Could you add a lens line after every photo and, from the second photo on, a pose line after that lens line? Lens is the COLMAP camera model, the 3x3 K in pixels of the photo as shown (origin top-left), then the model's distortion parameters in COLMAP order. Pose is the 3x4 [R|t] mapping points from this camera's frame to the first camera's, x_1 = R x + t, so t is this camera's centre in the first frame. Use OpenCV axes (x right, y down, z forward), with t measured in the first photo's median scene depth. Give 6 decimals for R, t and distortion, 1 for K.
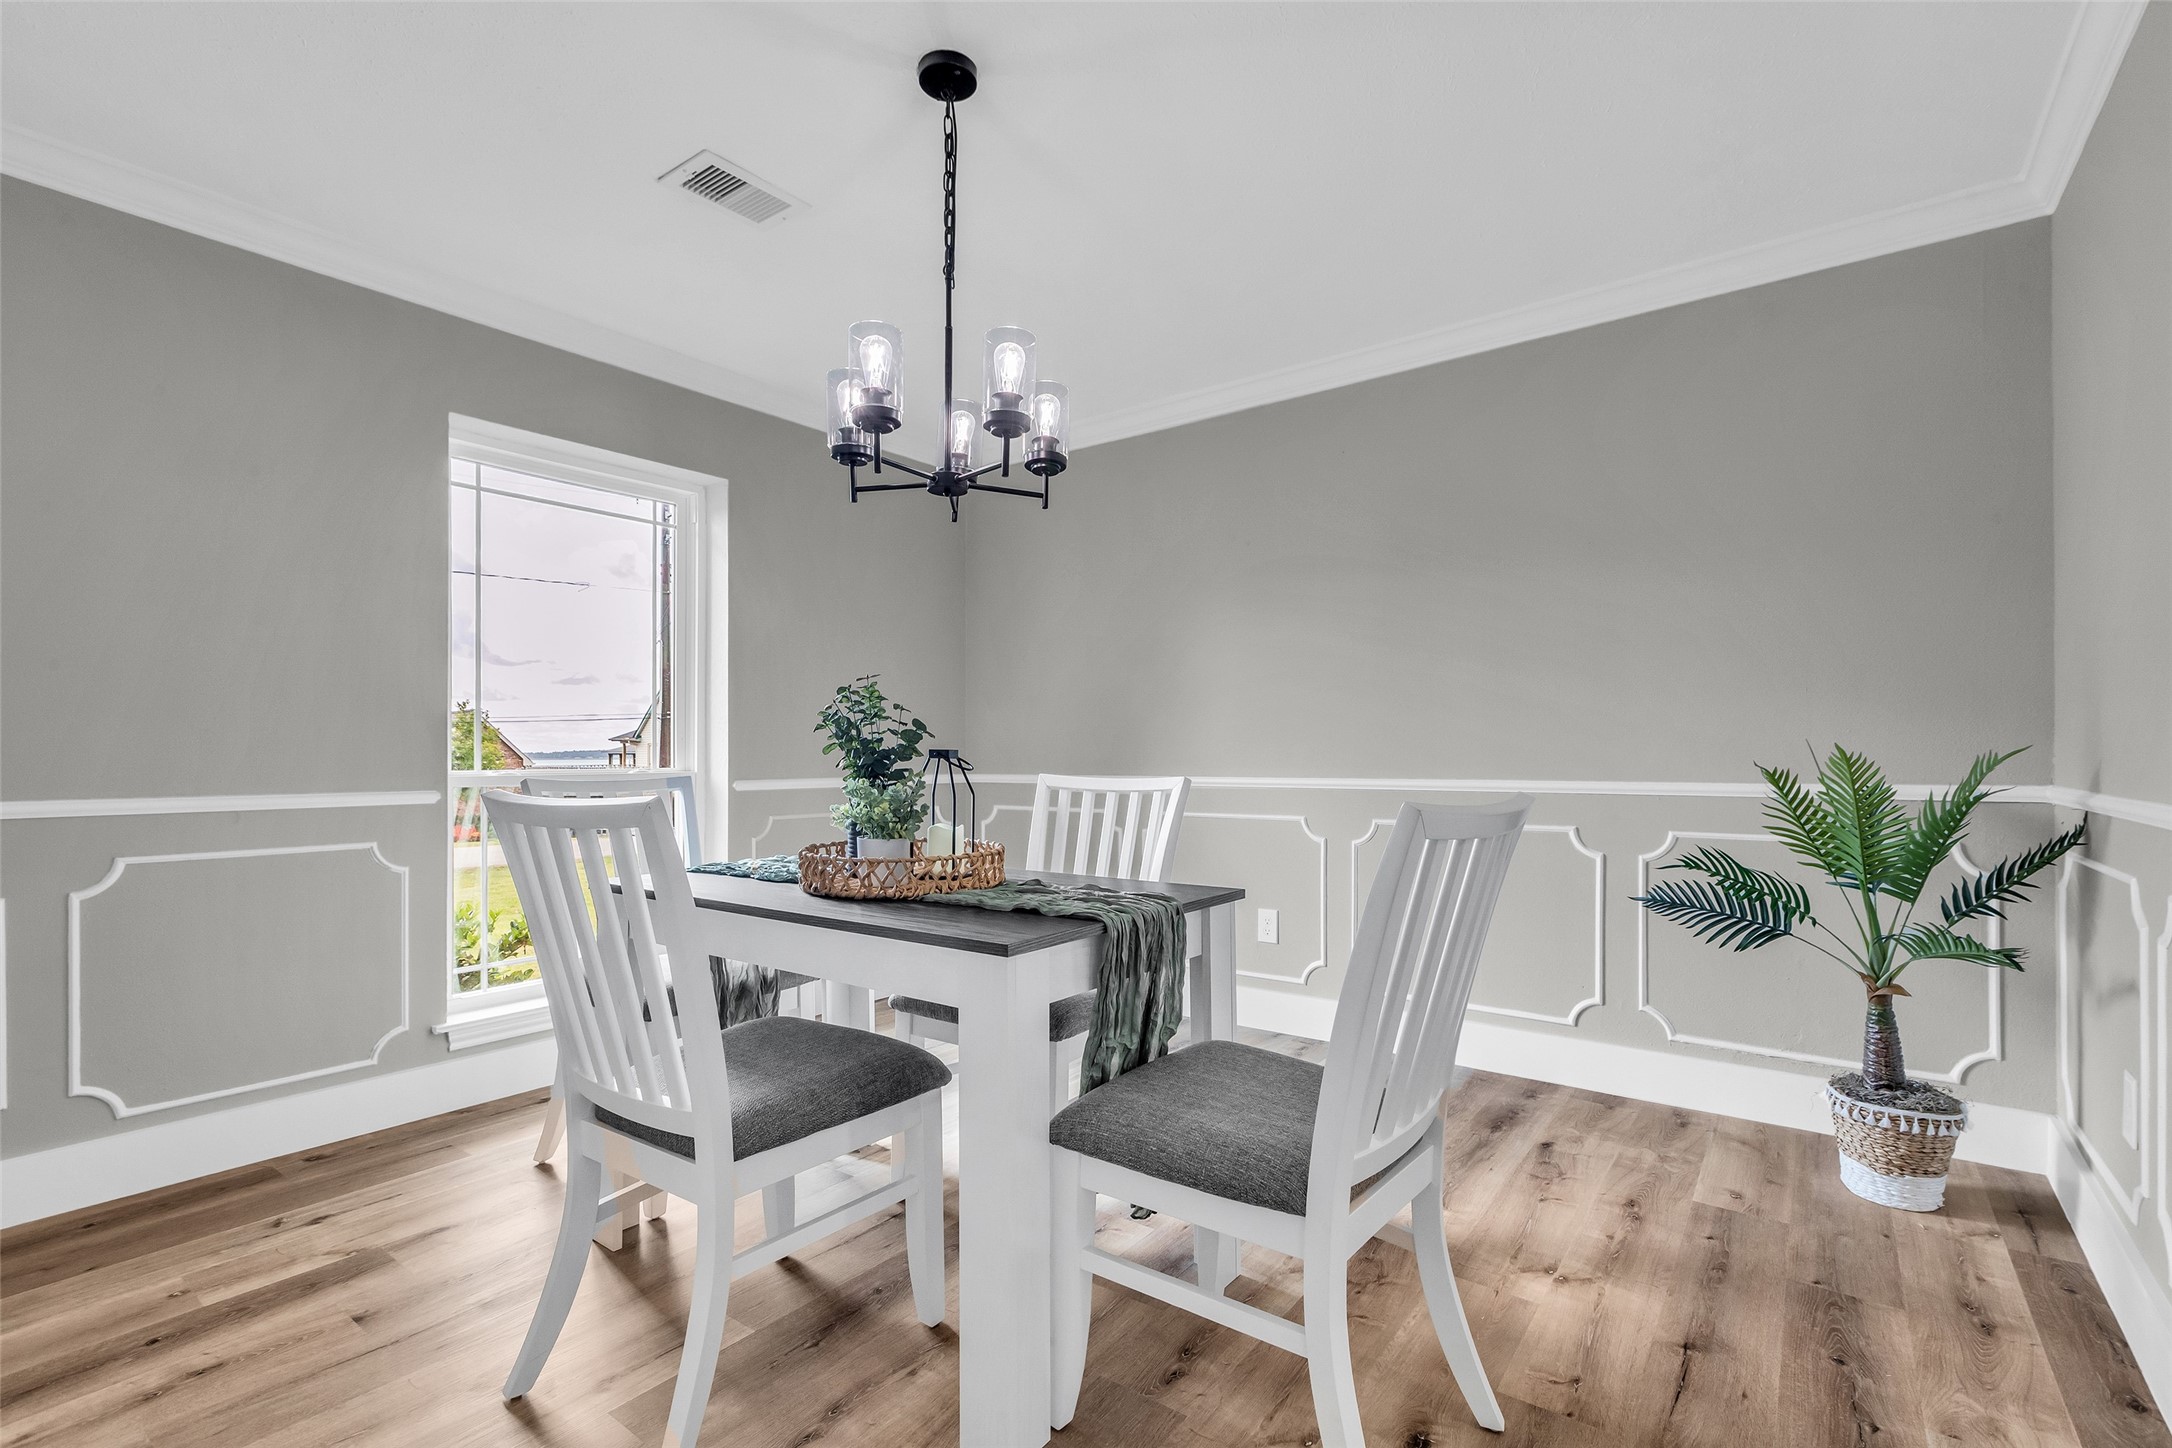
lens RADIAL K [[997.1, 0, 1093.1], [0, 997.1, 744.1], [0, 0, 1]] dist [0.002805, 0.000935]
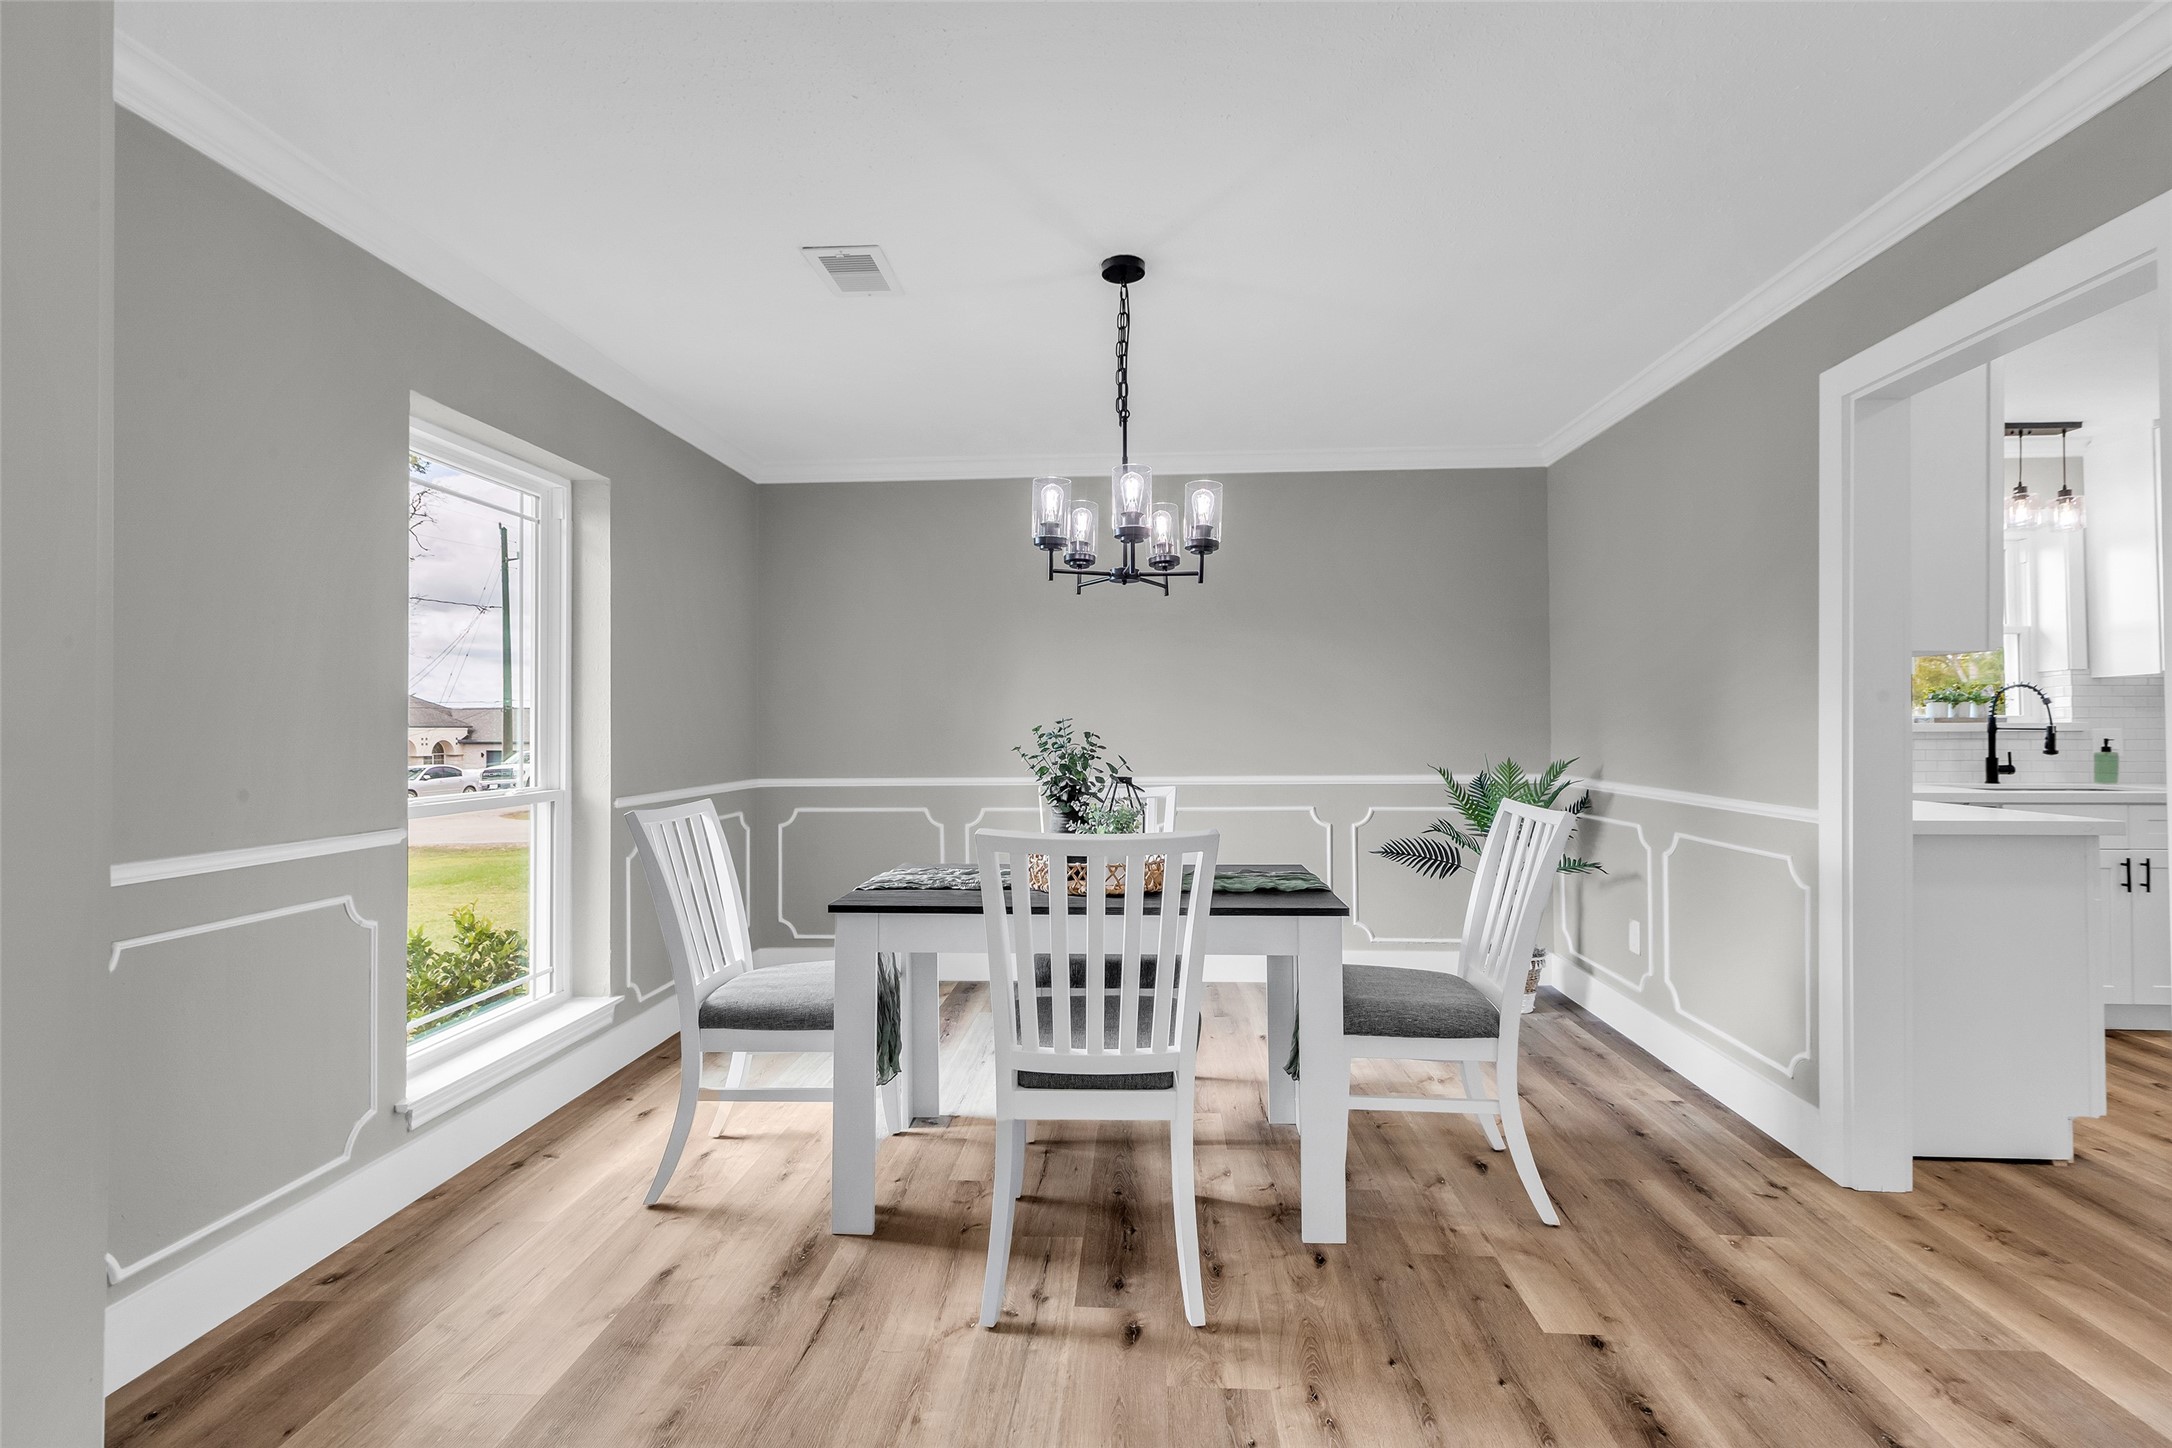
lens RADIAL K [[997.1, 0, 1105.9], [0, 997.1, 708.6], [0, 0, 1]] dist [0.002805, 0.000935]
pose [[0.828306, 0.006248, 0.560241, -0.758608], [-0.002309, 0.999967, -0.007737, -0.062792], [-0.560271, 0.005115, 0.828293, -0.065546]]
